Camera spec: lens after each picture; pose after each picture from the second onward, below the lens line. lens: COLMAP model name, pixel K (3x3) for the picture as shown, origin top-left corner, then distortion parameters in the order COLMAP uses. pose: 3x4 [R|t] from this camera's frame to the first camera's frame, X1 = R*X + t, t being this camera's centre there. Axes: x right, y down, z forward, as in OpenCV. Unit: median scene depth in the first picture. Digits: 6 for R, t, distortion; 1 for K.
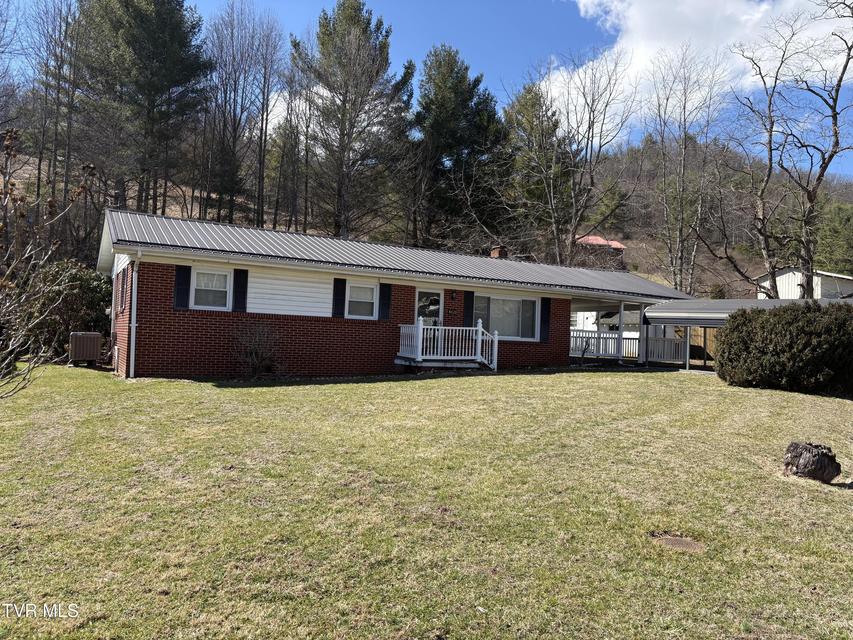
lens RADIAL K [[638.9, 0, 419.7], [0, 638.9, 317.6], [0, 0, 1]] dist [0.040149, -0.044130]
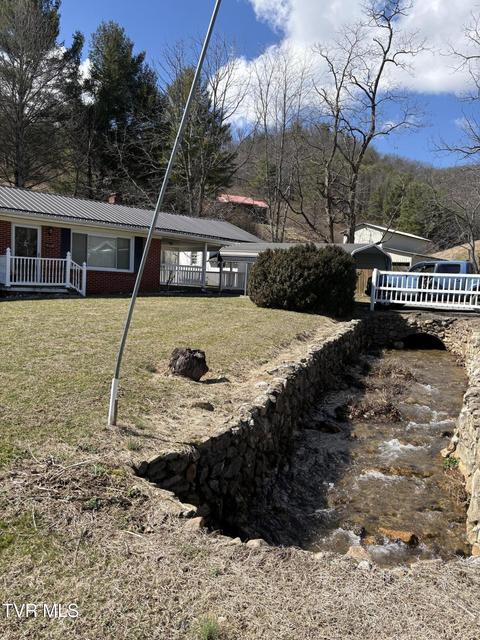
lens RADIAL K [[479.3, 0, 243.1], [0, 479.3, 324.1], [0, 0, 1]] dist [0.040149, -0.044130]
pose [[0.976906, -0.006489, 0.213570, 0.185050], [-0.022133, 0.991088, 0.131356, 0.008686], [-0.212519, -0.133050, 0.968057, 0.032004]]
